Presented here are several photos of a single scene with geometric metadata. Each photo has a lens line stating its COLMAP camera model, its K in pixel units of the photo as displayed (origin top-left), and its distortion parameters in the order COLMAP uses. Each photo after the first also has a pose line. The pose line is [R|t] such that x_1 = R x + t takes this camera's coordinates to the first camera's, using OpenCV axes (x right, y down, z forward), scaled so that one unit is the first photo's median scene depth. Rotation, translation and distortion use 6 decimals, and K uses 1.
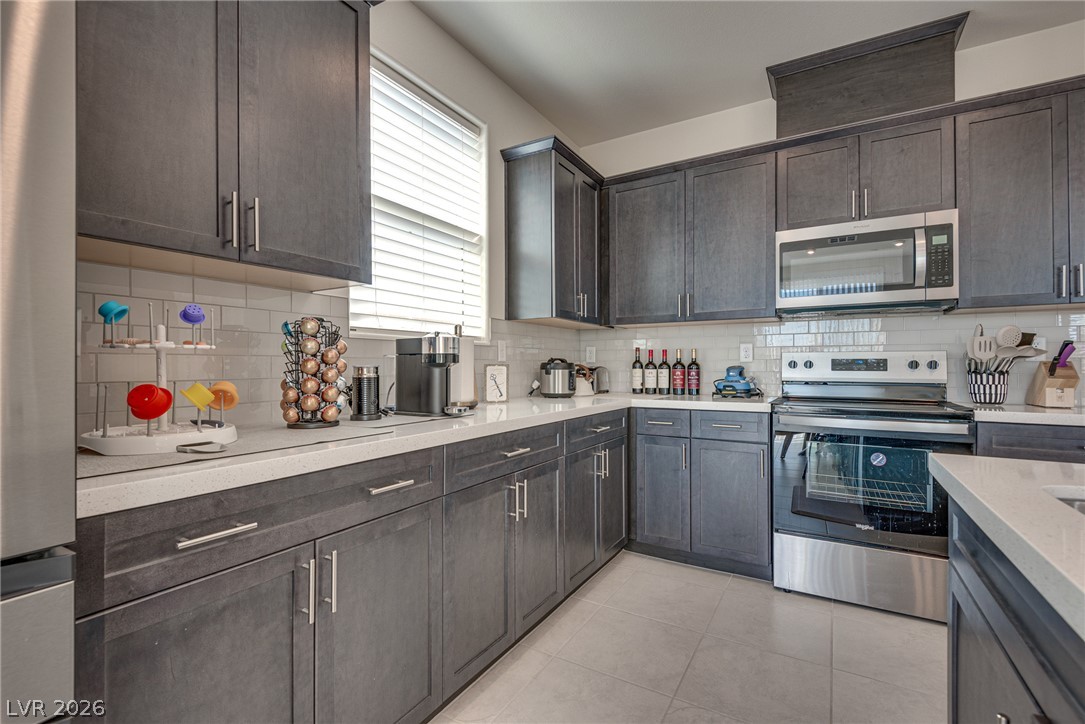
lens RADIAL K [[491.7, 0, 542.5], [0, 491.7, 362.0], [0, 0, 1]] dist [0.015608, -0.000418]
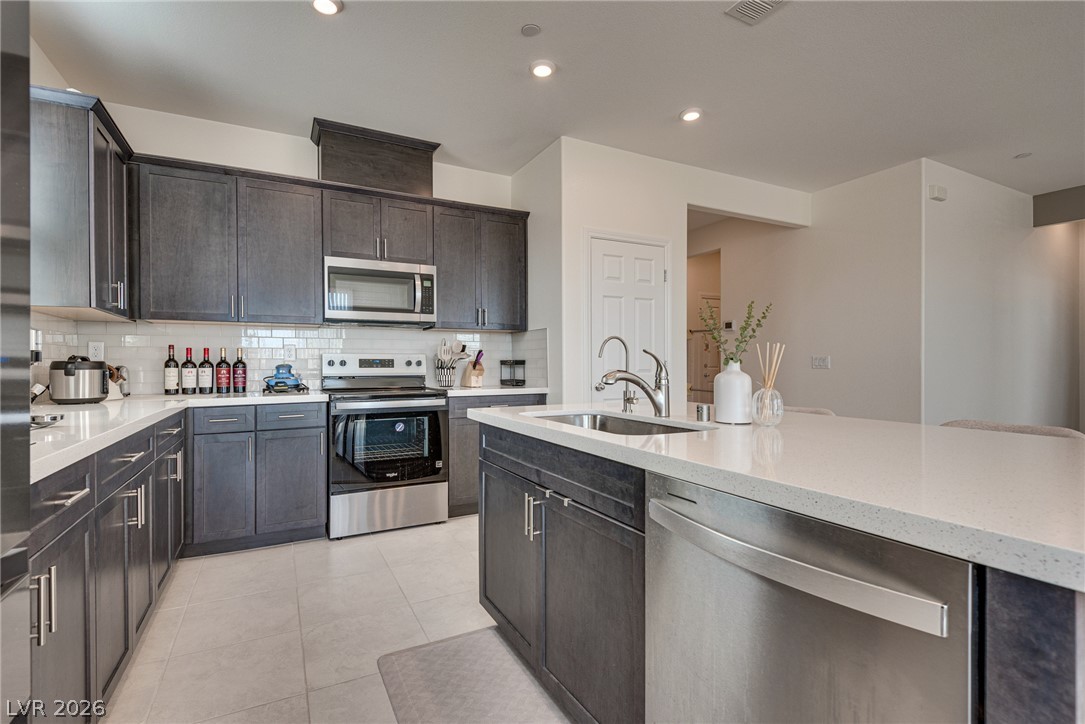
lens RADIAL K [[505.2, 0, 537.6], [0, 505.2, 367.8], [0, 0, 1]] dist [0.003037, -0.000029]
pose [[0.518645, -0.009335, 0.854939, -0.322949], [-0.003749, 0.999906, 0.013192, -0.002118], [-0.854981, -0.010047, 0.518562, -0.108246]]
